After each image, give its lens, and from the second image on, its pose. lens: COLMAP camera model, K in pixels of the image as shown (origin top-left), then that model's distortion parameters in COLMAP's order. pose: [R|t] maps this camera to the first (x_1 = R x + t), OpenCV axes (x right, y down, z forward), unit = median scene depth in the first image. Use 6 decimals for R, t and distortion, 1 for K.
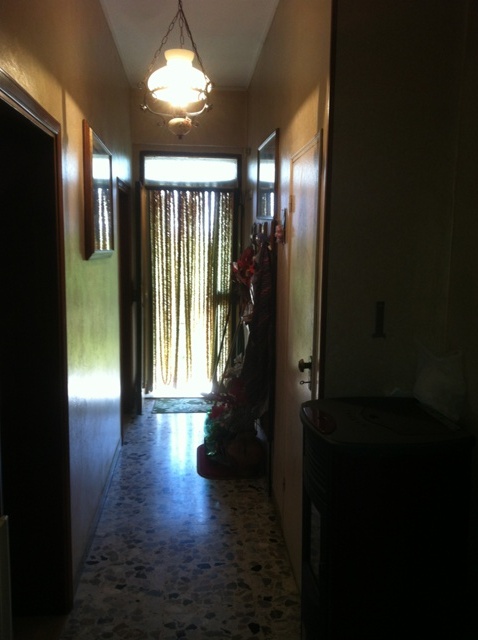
lens RADIAL K [[609.6, 0, 275.4], [0, 609.6, 328.0], [0, 0, 1]] dist [0.139240, -0.308567]
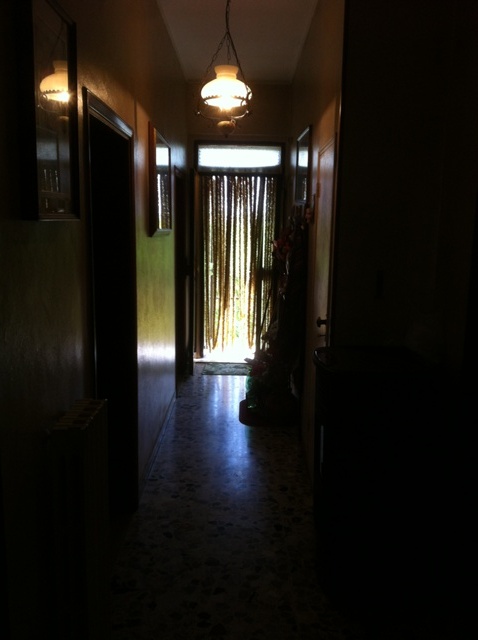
lens RADIAL K [[609.6, 0, 275.4], [0, 609.6, 328.0], [0, 0, 1]] dist [0.139240, -0.308567]
pose [[0.996461, 0.018898, -0.081900, 0.038190], [-0.016461, 0.999404, 0.030332, 0.025226], [0.082425, -0.028876, 0.996179, -0.170261]]
